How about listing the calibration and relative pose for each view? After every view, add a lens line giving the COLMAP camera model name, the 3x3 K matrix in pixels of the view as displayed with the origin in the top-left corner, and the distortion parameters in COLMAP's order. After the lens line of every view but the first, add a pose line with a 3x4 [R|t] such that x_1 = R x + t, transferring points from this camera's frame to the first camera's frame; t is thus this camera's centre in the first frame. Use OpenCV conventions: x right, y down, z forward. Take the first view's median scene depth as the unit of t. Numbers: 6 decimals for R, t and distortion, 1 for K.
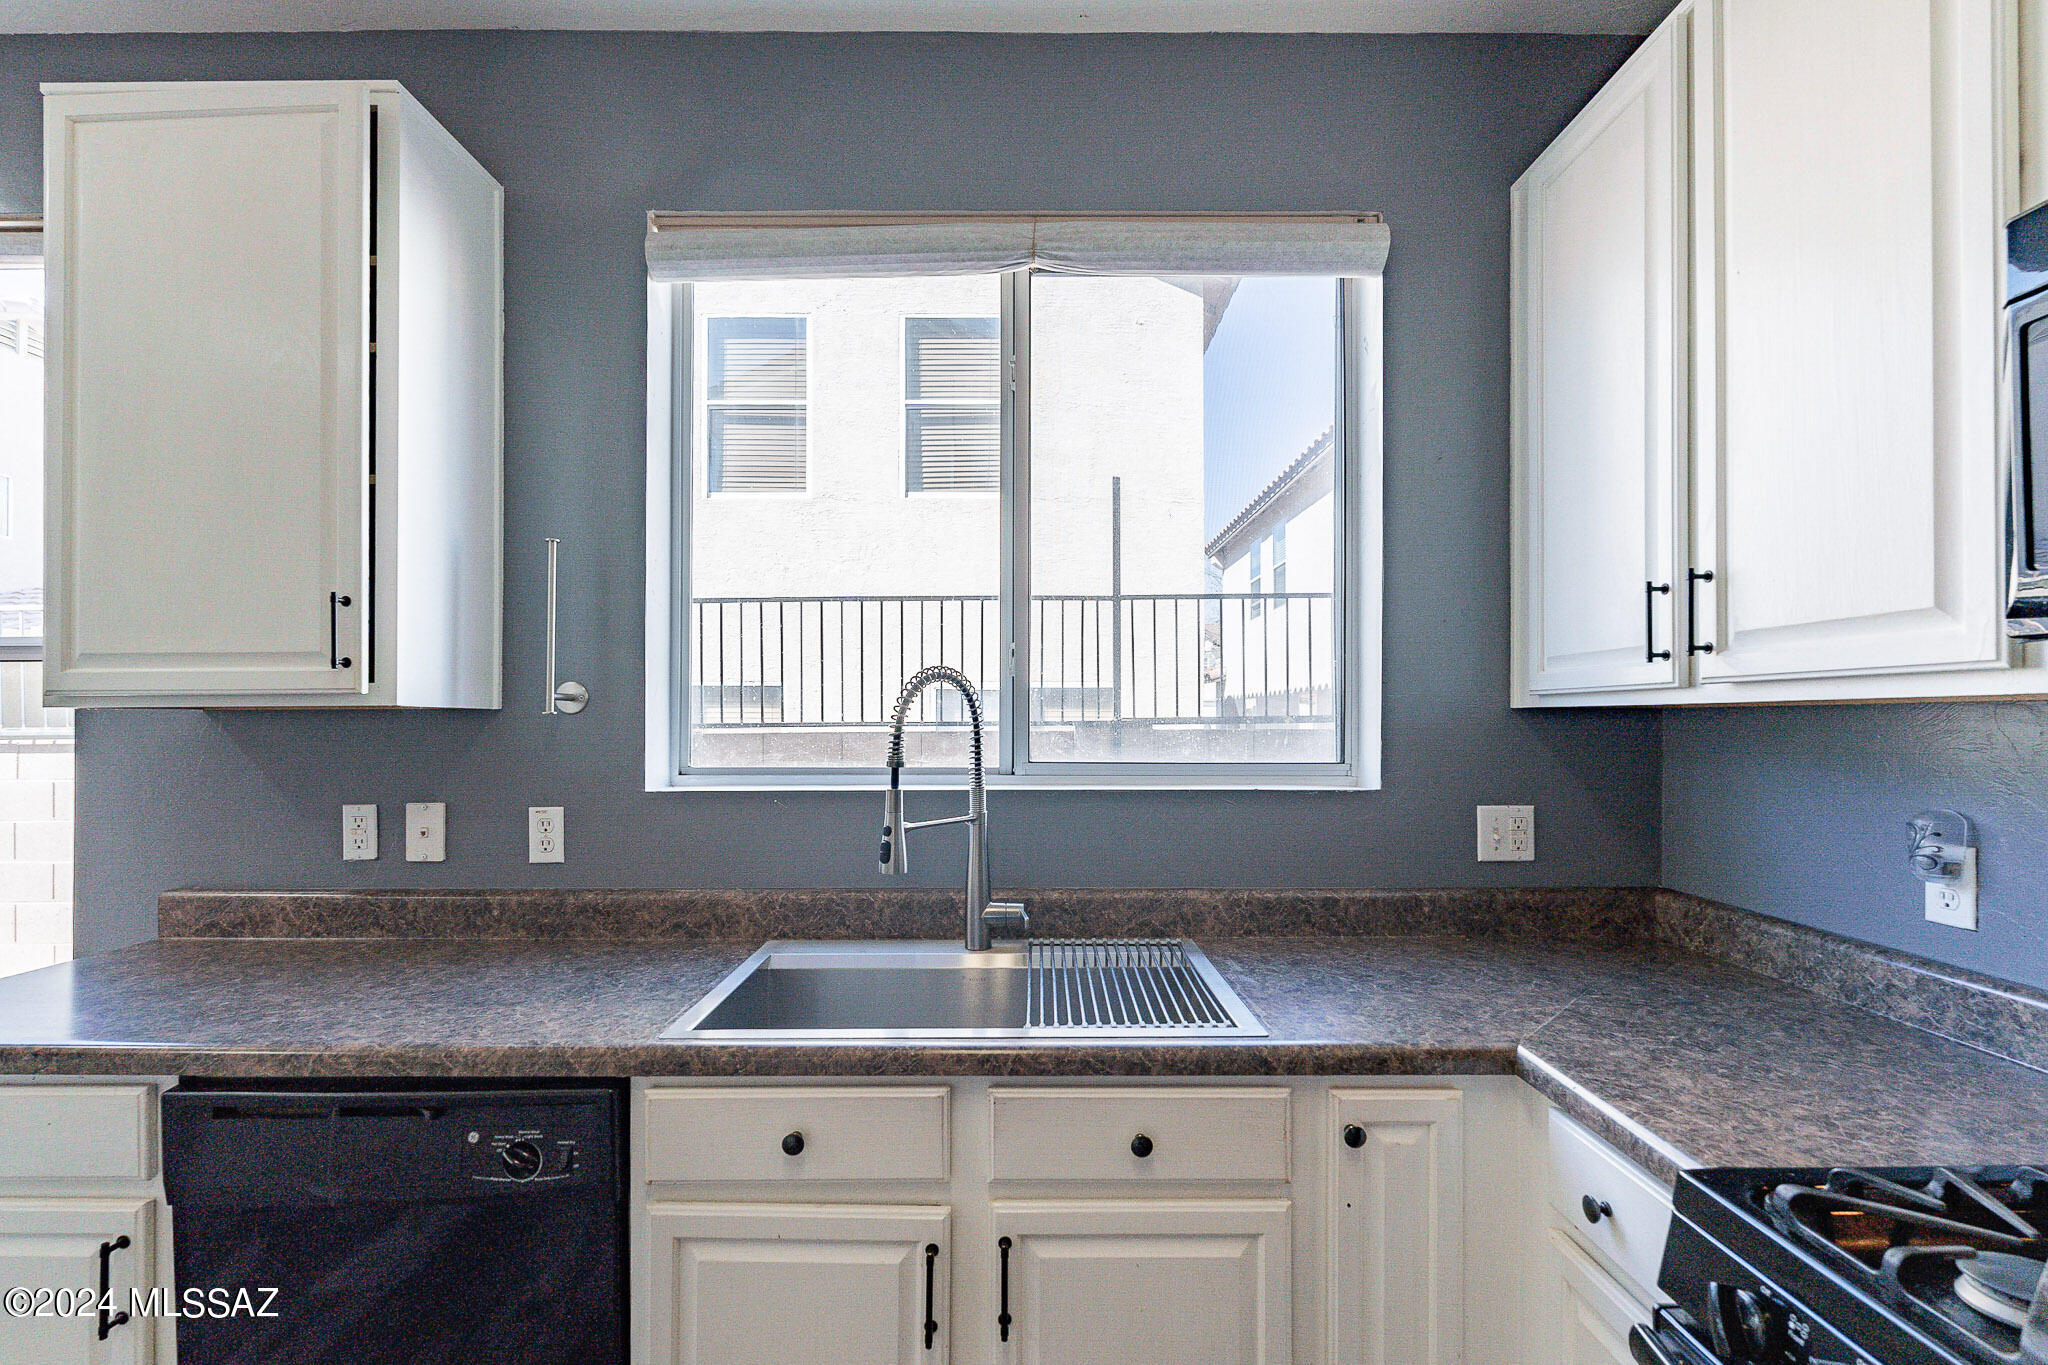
lens RADIAL K [[907.9, 0, 1029.0], [0, 907.9, 719.7], [0, 0, 1]] dist [-0.001487, -0.000223]
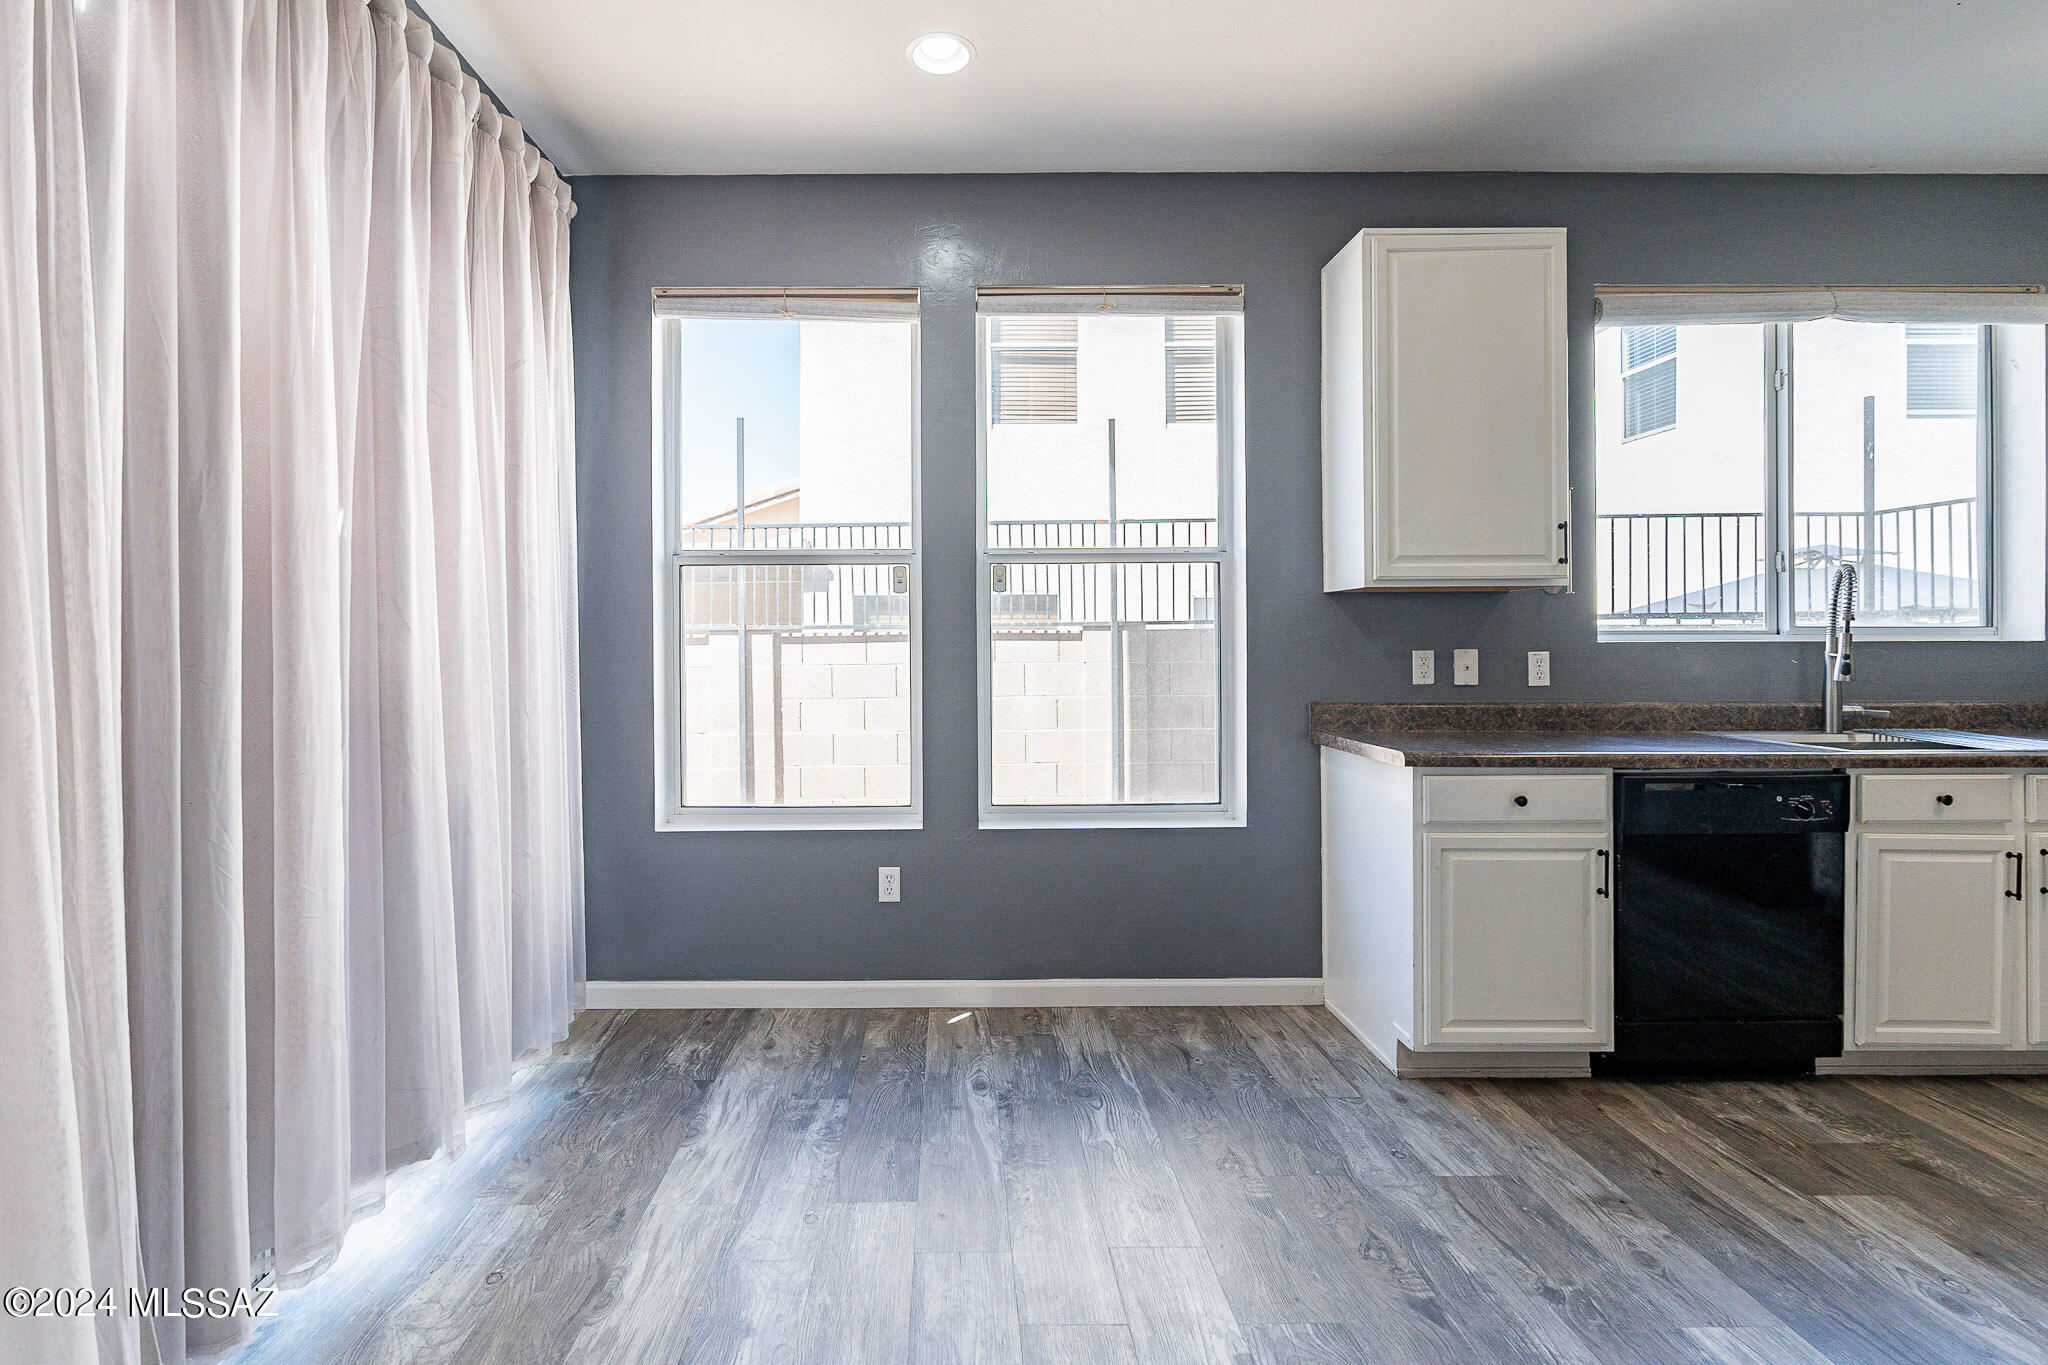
lens RADIAL K [[937.2, 0, 955.6], [0, 937.2, 643.7], [0, 0, 1]] dist [-0.001181, -0.001089]
pose [[0.999998, -0.001656, 0.000745, -1.684927], [0.001652, 0.999988, 0.004566, 0.077642], [-0.000752, -0.004565, 0.999989, -0.723261]]
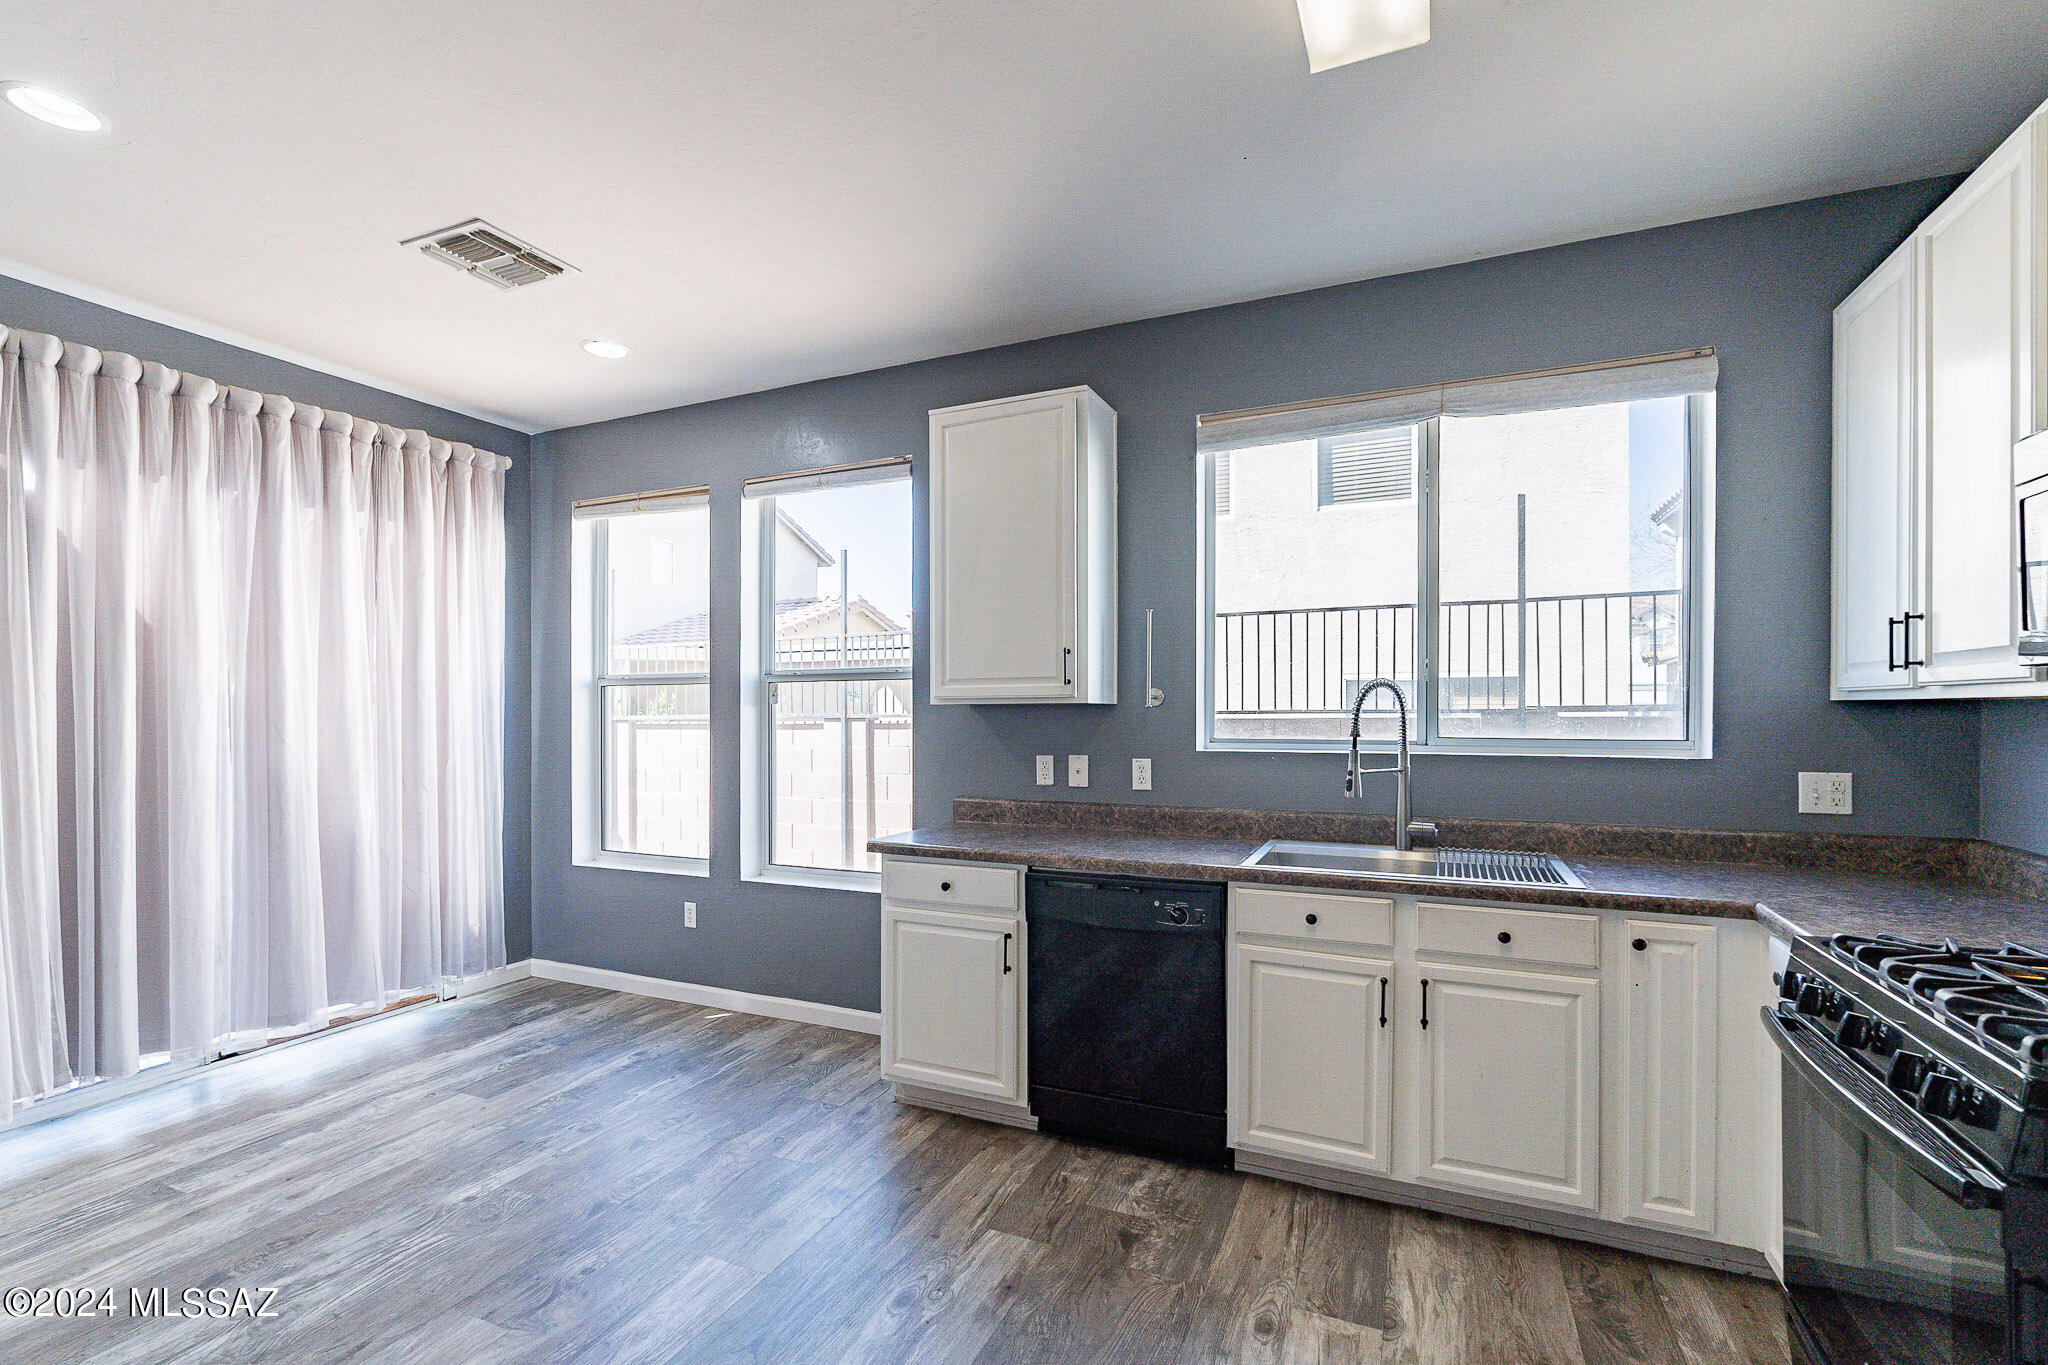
lens RADIAL K [[909.2, 0, 1028.1], [0, 909.2, 713.0], [0, 0, 1]] dist [-0.003070, 0.000819]
pose [[0.912067, 0.000436, -0.410040, -0.002778], [0.002604, 0.999973, 0.006857, -0.006528], [0.410032, -0.007322, 0.912042, -0.769565]]
